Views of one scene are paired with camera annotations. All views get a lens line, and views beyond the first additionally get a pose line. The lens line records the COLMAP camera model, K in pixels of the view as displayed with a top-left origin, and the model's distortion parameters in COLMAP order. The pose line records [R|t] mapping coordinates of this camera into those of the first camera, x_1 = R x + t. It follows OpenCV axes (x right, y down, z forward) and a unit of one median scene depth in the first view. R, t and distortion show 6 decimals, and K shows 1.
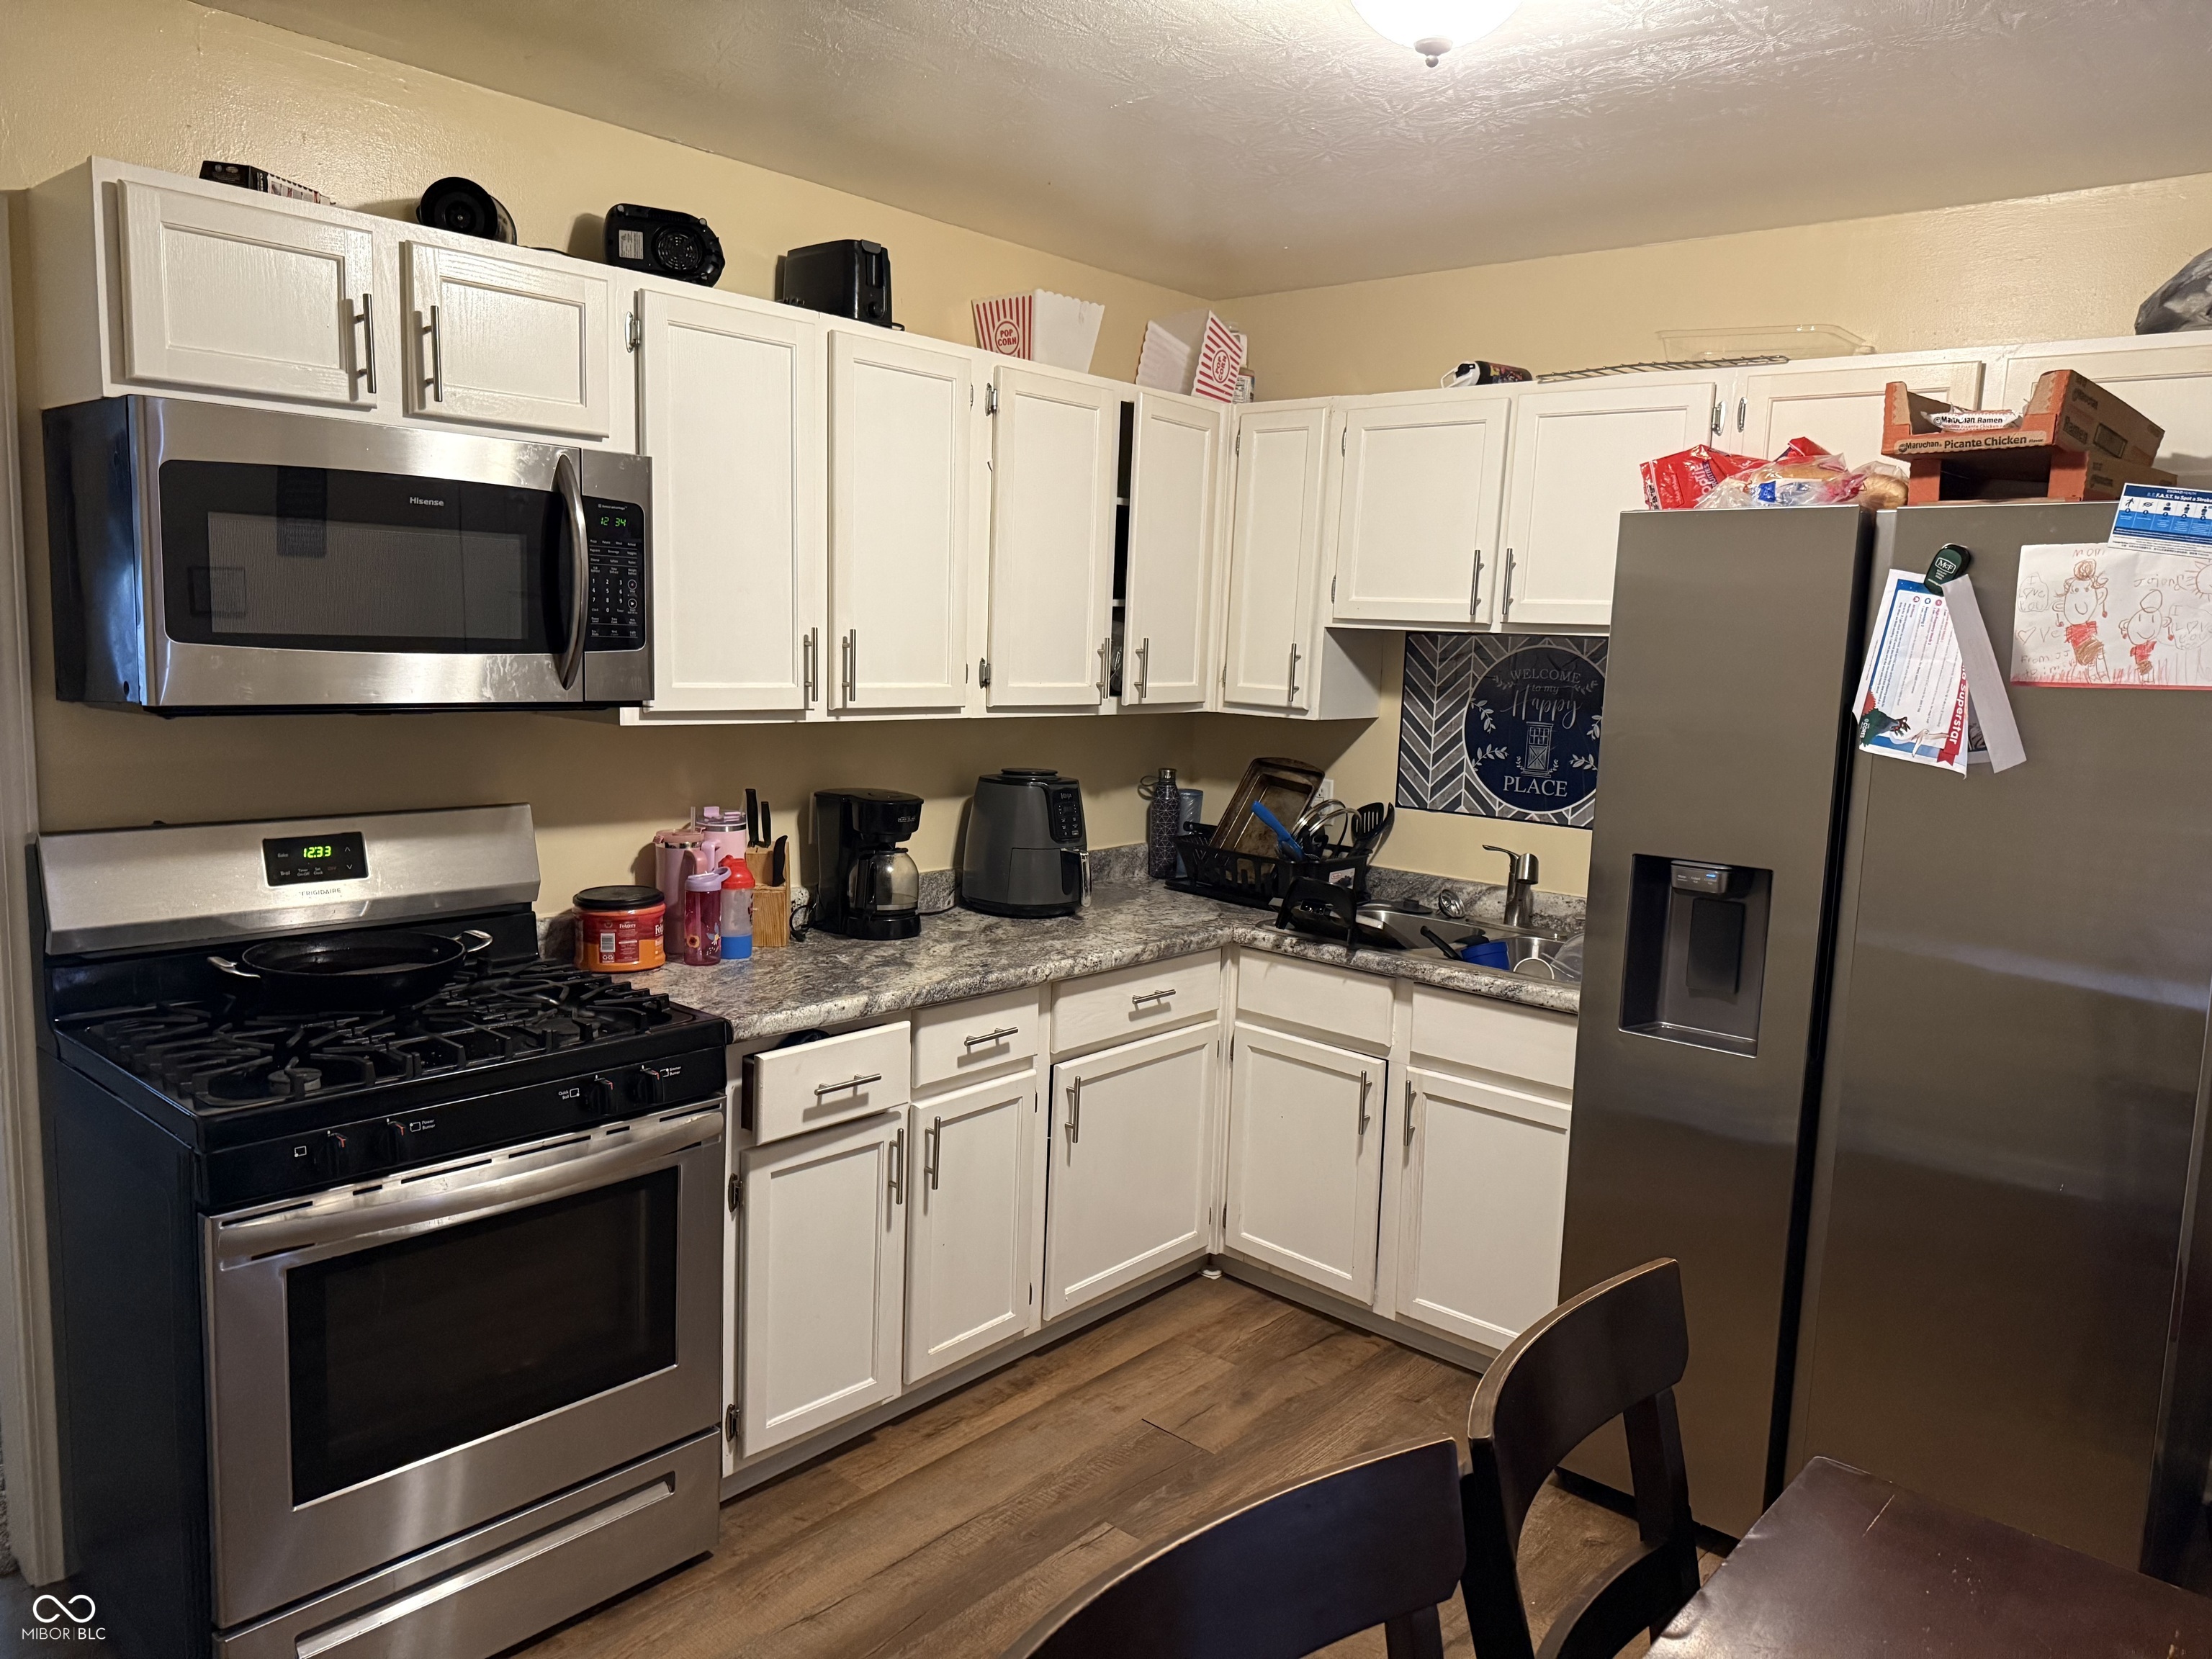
lens RADIAL K [[1559.5, 0, 1108.7], [0, 1559.5, 831.7], [0, 0, 1]] dist [0.003283, 0.000407]
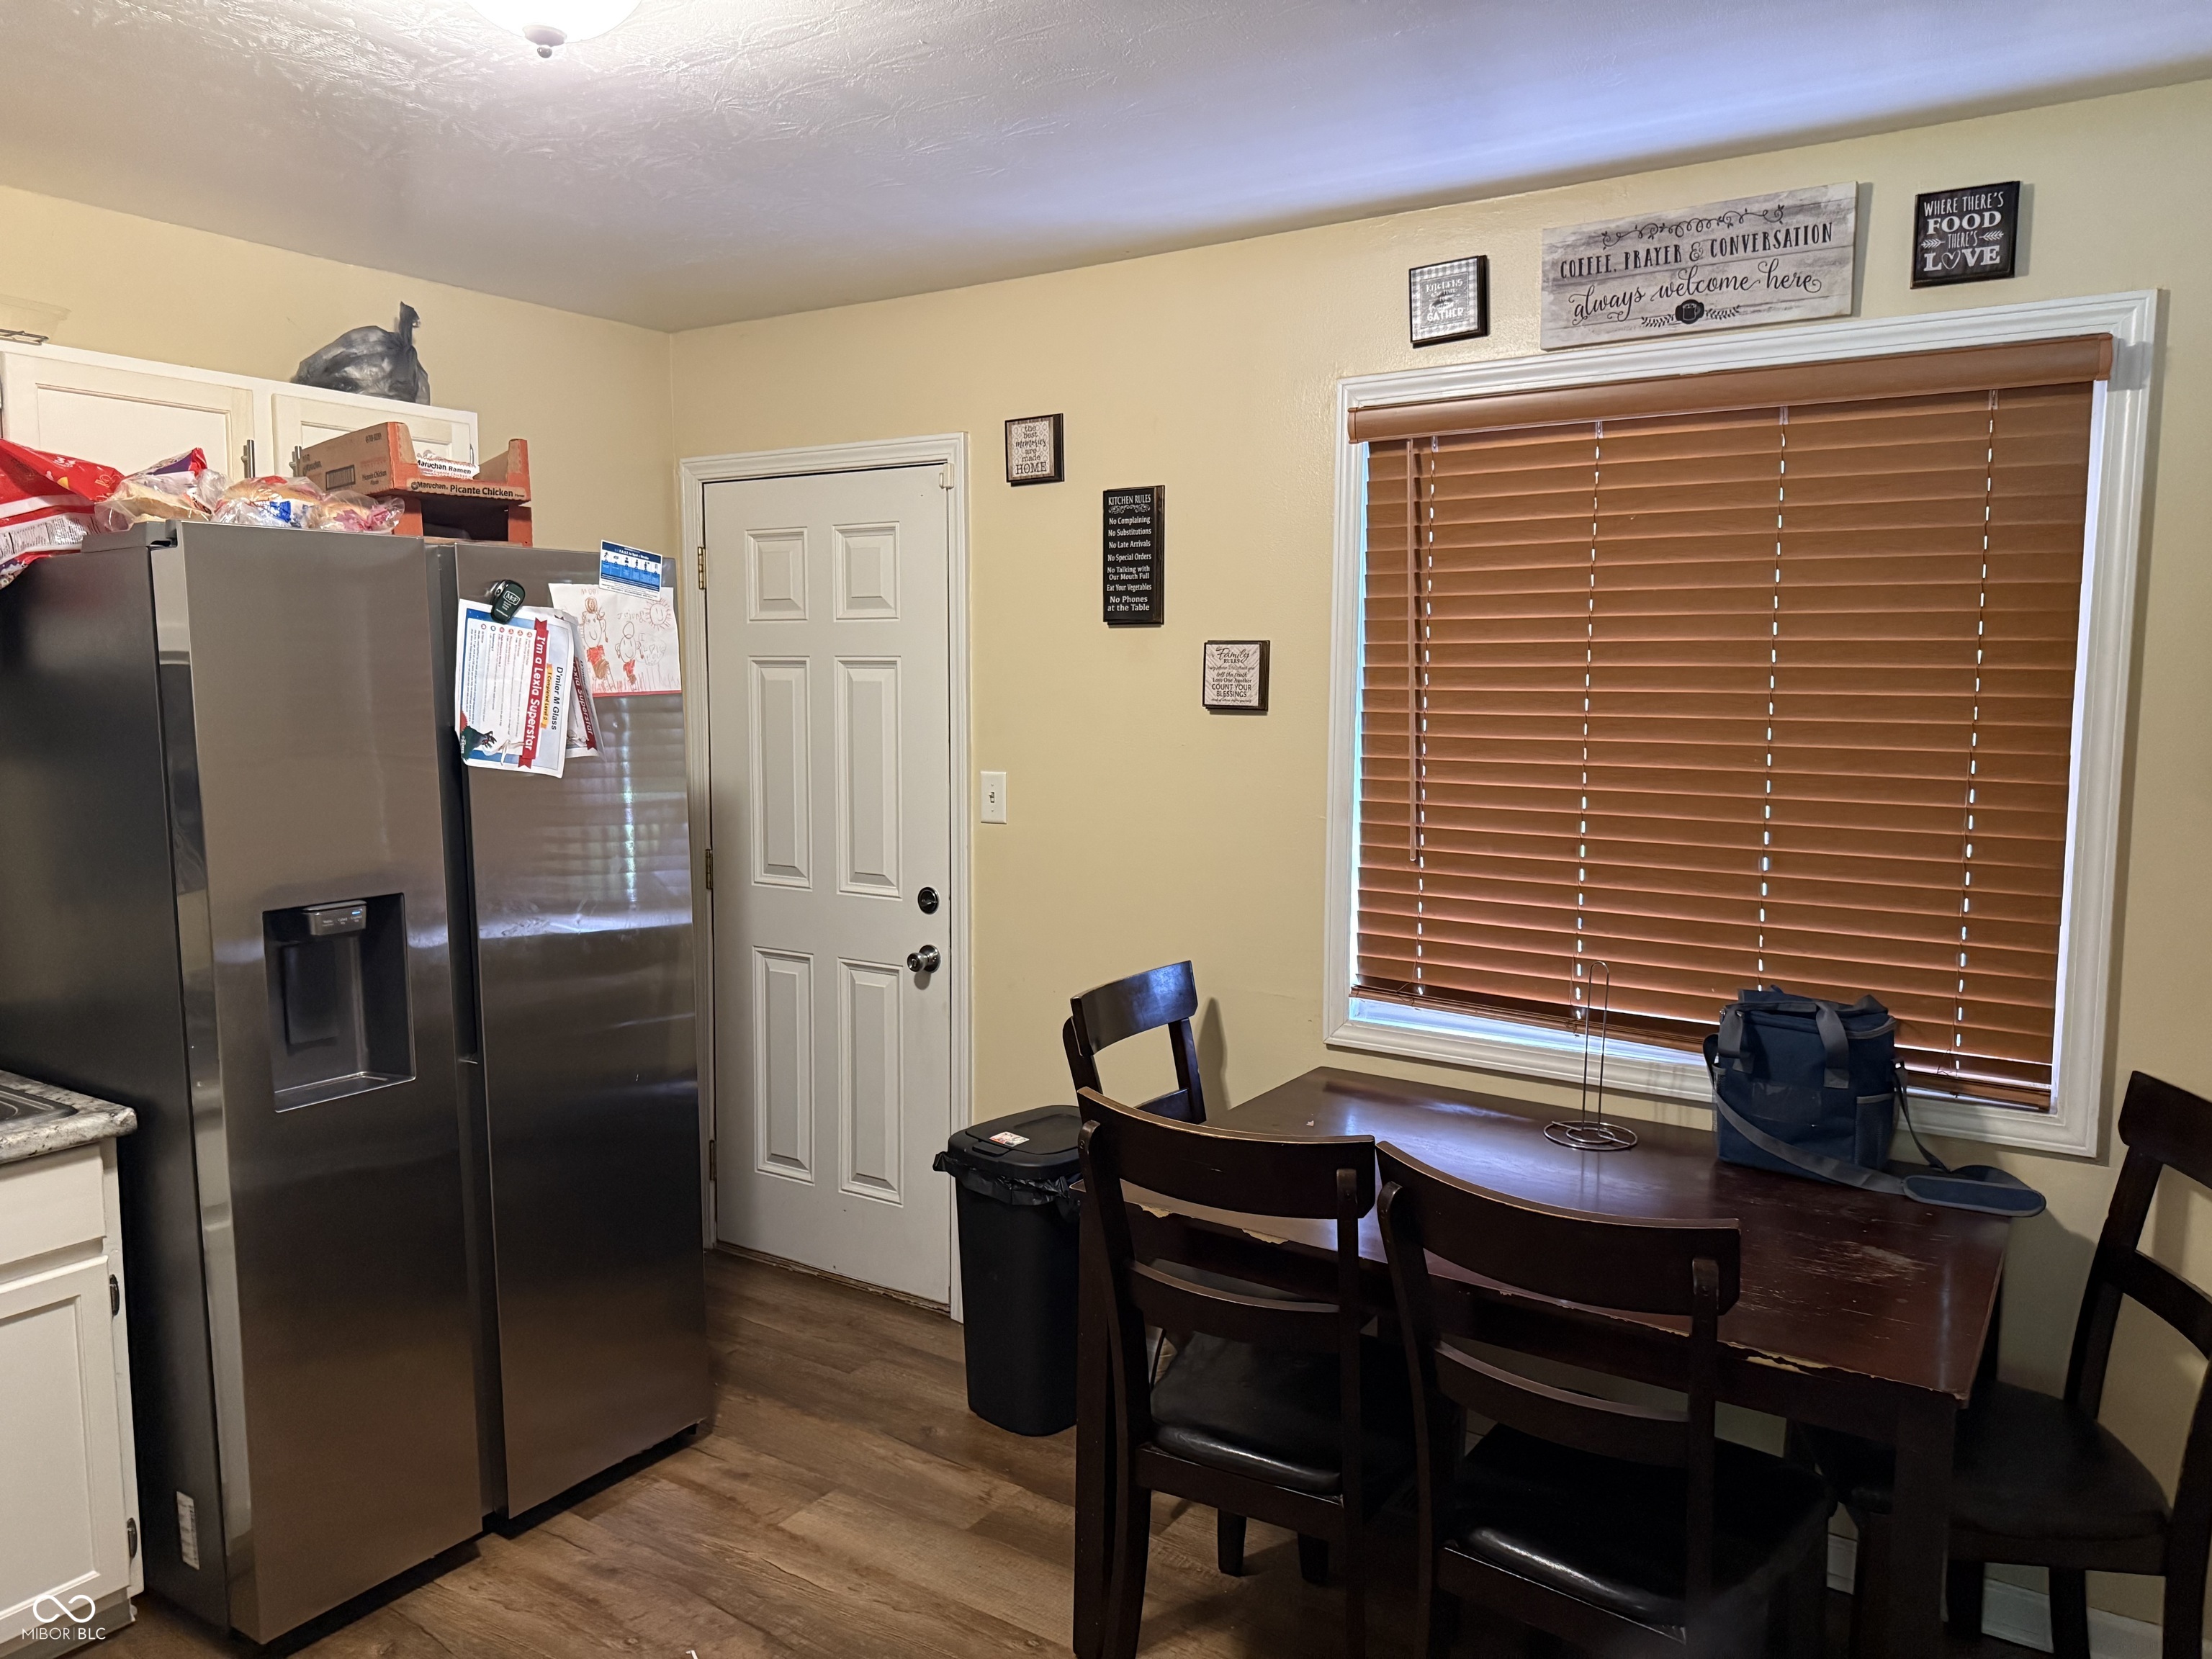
lens RADIAL K [[1559.5, 0, 1109.6], [0, 1559.5, 830.6], [0, 0, 1]] dist [0.003283, 0.000407]
pose [[-0.139929, -0.130328, 0.981547, -0.666684], [0.128220, 0.980568, 0.148477, -0.113370], [-0.981825, 0.146630, -0.120499, 0.711084]]
